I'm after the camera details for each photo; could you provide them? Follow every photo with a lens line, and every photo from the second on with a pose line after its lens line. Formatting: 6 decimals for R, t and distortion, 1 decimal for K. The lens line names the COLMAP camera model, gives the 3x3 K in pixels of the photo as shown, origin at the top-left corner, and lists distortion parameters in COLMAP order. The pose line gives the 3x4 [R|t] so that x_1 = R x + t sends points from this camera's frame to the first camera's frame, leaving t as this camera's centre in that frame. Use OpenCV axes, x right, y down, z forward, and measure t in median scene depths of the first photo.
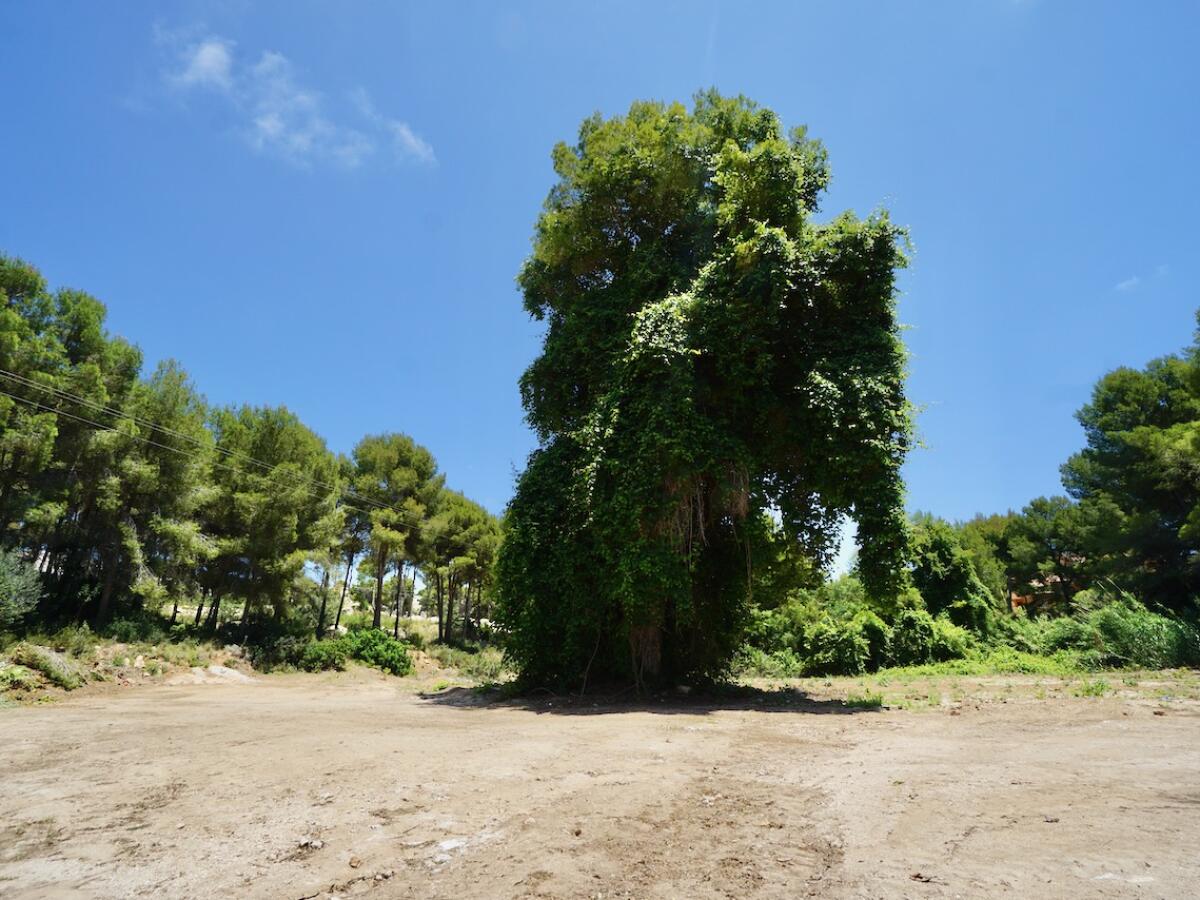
lens RADIAL K [[595.2, 0, 596.1], [0, 595.2, 455.3], [0, 0, 1]] dist [-0.059885, 0.023619]
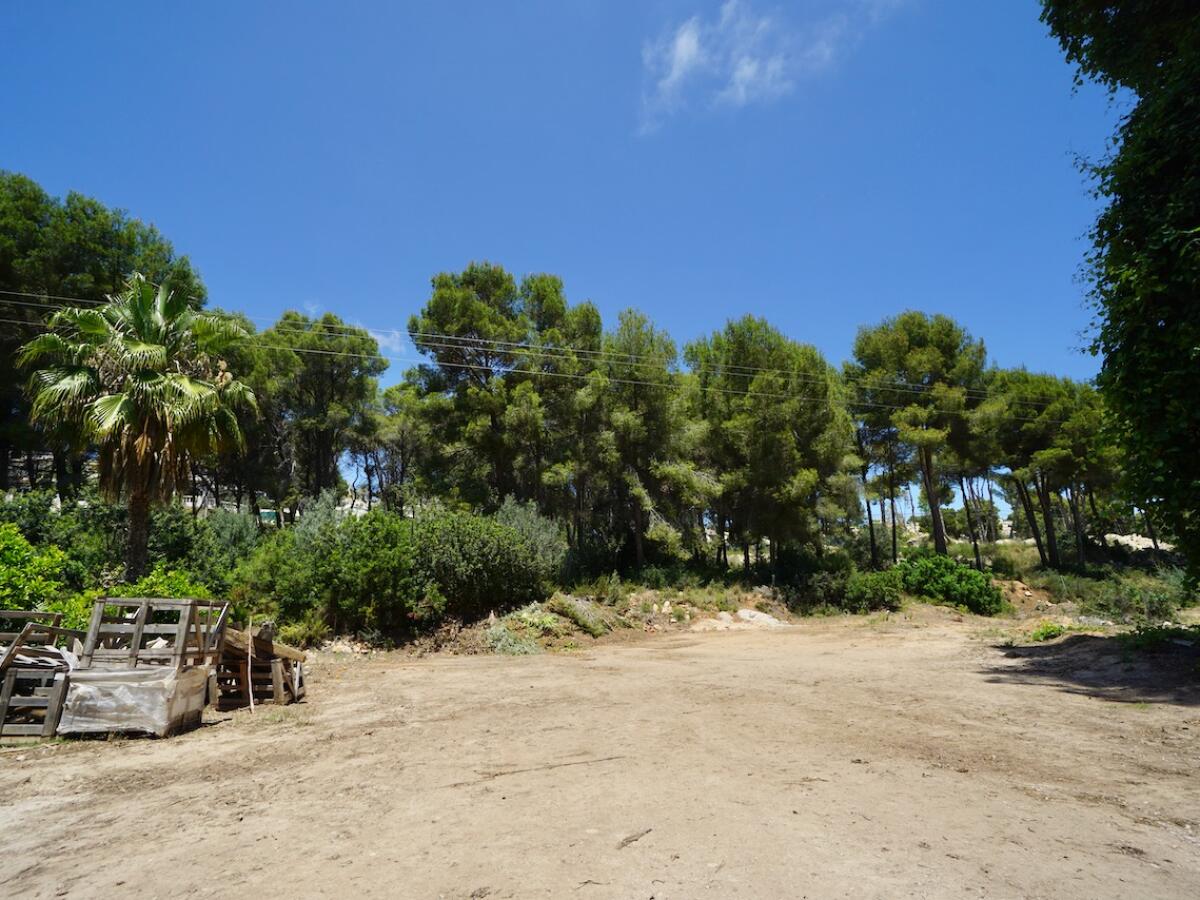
lens RADIAL K [[595.2, 0, 596.1], [0, 595.2, 455.3], [0, 0, 1]] dist [-0.059885, 0.023619]
pose [[0.613807, -0.205165, -0.762331, -0.052327], [0.276746, 0.960283, -0.035612, 0.096234], [0.739360, -0.189113, 0.646207, 0.265530]]
